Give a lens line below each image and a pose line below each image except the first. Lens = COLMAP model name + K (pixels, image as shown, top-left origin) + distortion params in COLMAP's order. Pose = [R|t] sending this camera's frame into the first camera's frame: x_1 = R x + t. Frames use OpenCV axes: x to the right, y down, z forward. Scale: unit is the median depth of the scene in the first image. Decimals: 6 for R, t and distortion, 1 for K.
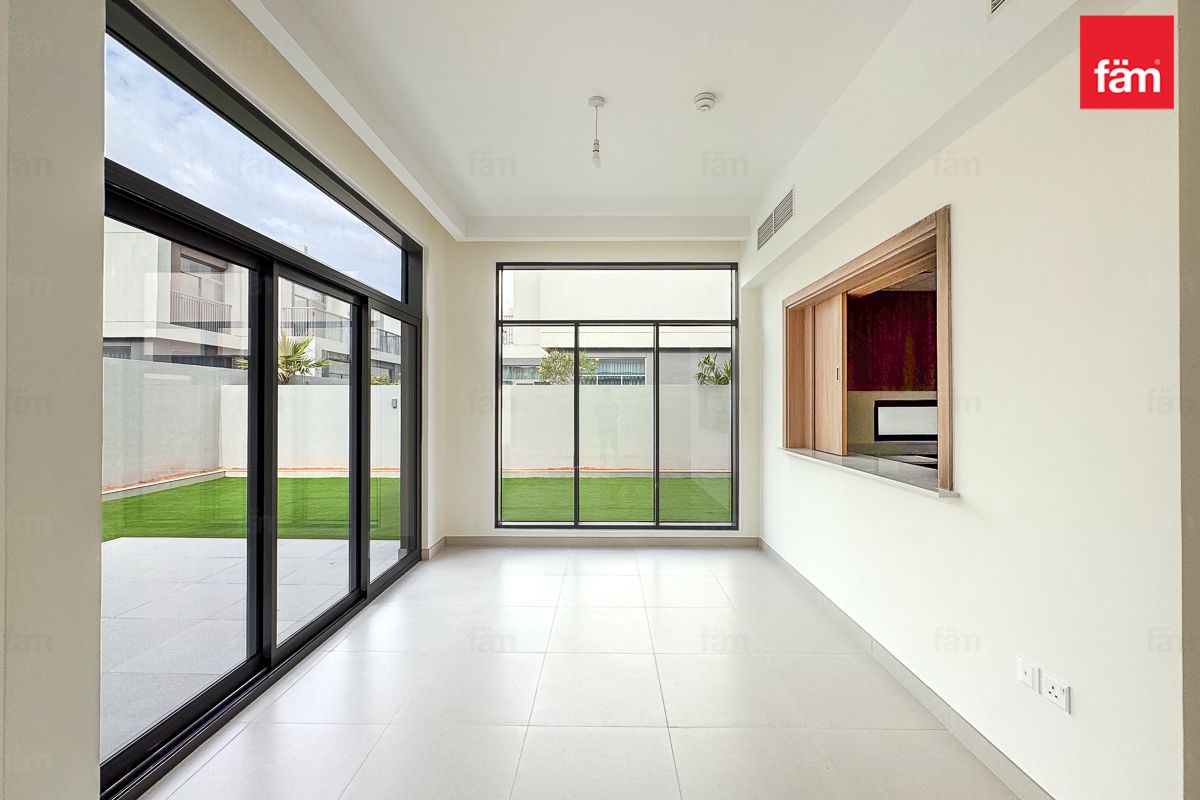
lens RADIAL K [[480.8, 0, 599.4], [0, 480.8, 398.7], [0, 0, 1]] dist [-0.002281, 0.000269]
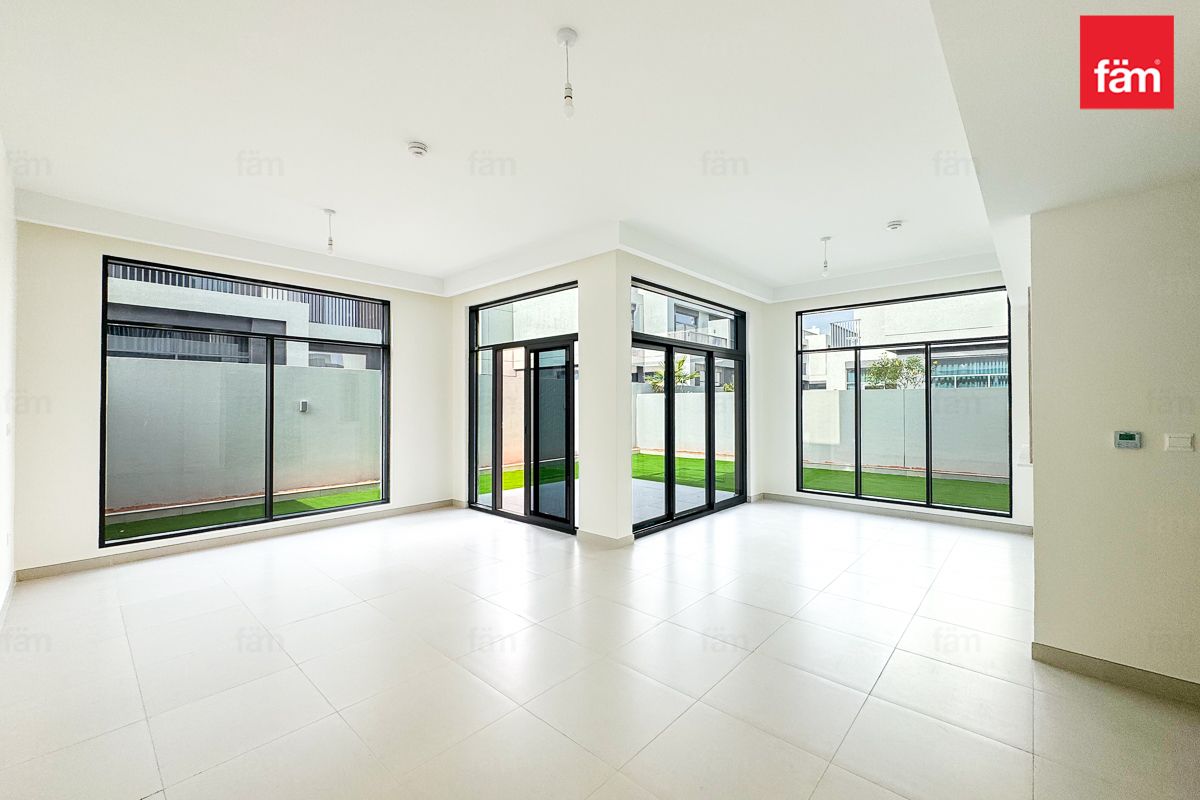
lens RADIAL K [[480.8, 0, 599.4], [0, 480.8, 398.7], [0, 0, 1]] dist [-0.002281, 0.000269]
pose [[0.750422, -0.008945, -0.660898, 0.315157], [0.006483, 0.999960, -0.006173, -0.011619], [0.660927, 0.000347, 0.750450, -0.524416]]
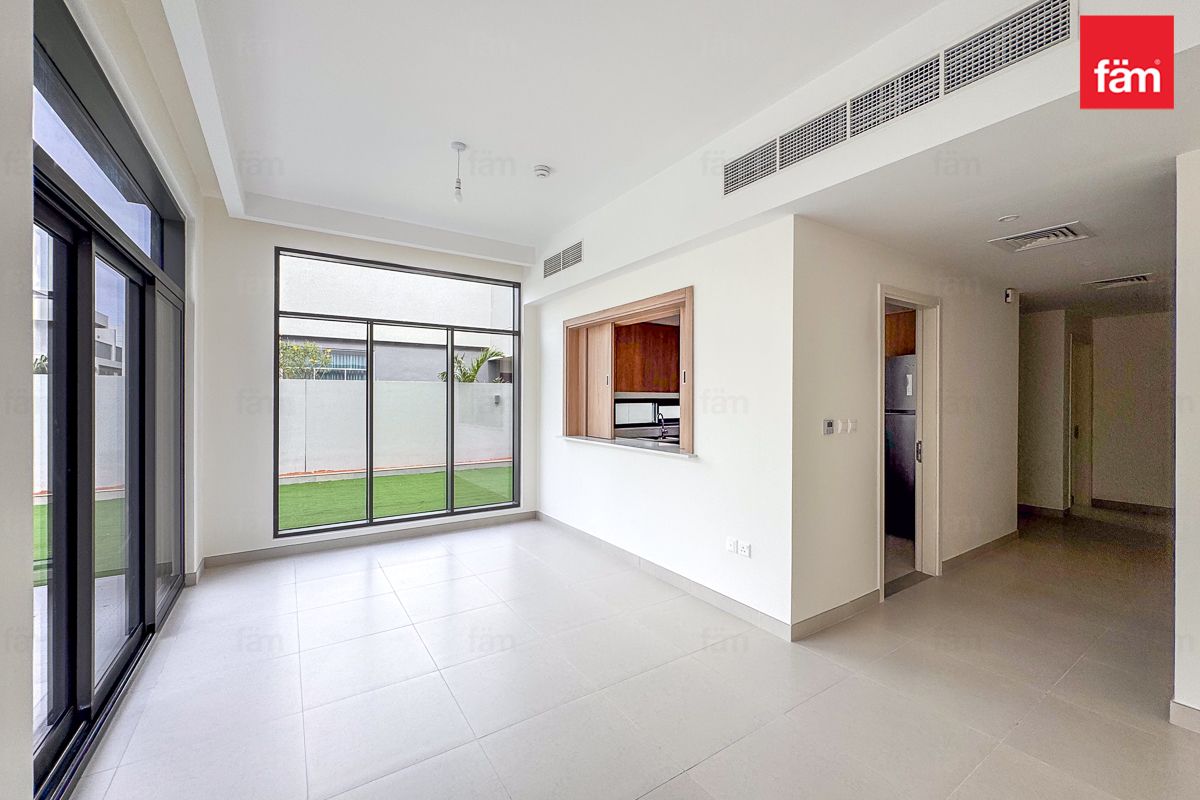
lens RADIAL K [[480.8, 0, 599.4], [0, 480.8, 398.7], [0, 0, 1]] dist [-0.002281, 0.000269]
pose [[0.827261, 0.000916, 0.561817, -0.223725], [-0.005943, 0.999957, 0.007122, -0.006117], [-0.561786, -0.009231, 0.827231, -0.100887]]
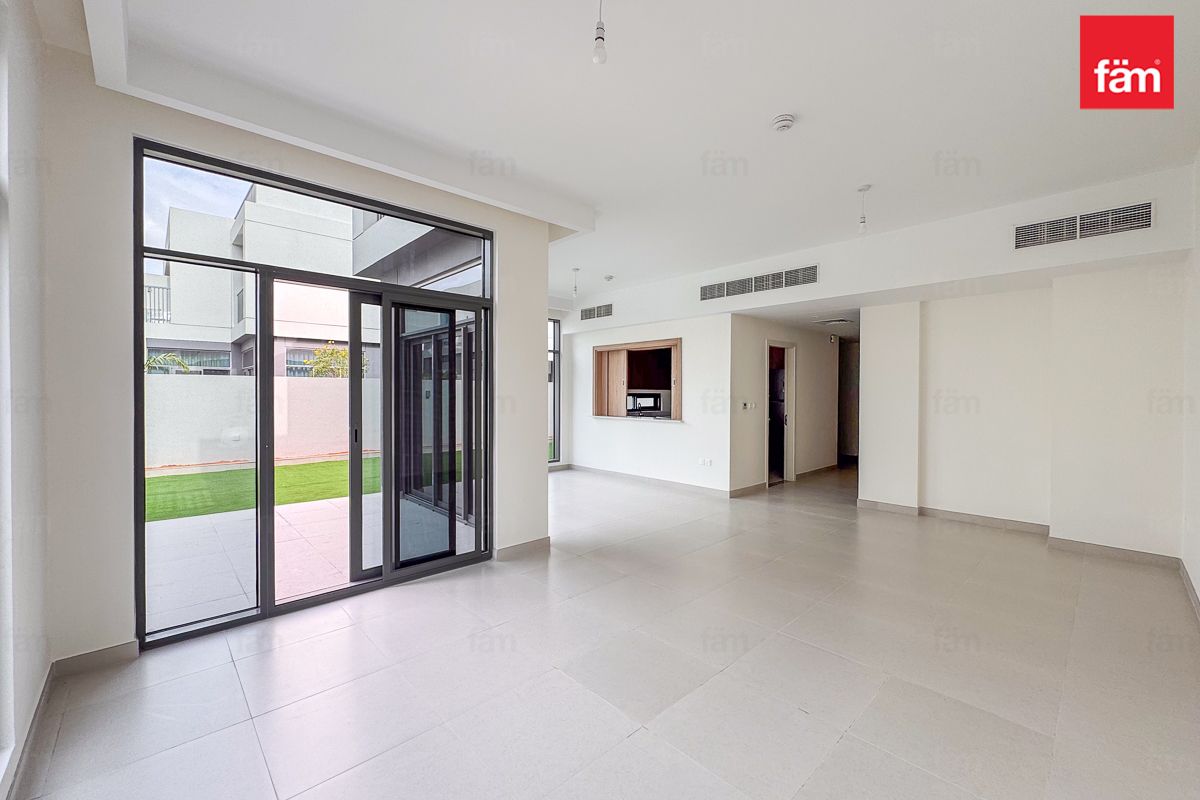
lens RADIAL K [[480.8, 0, 599.4], [0, 480.8, 398.7], [0, 0, 1]] dist [-0.002281, 0.000269]
pose [[0.718462, -0.007216, 0.695529, -0.935509], [-0.006217, 0.999840, 0.016795, -0.008991], [-0.695539, -0.016391, 0.718302, -0.480477]]
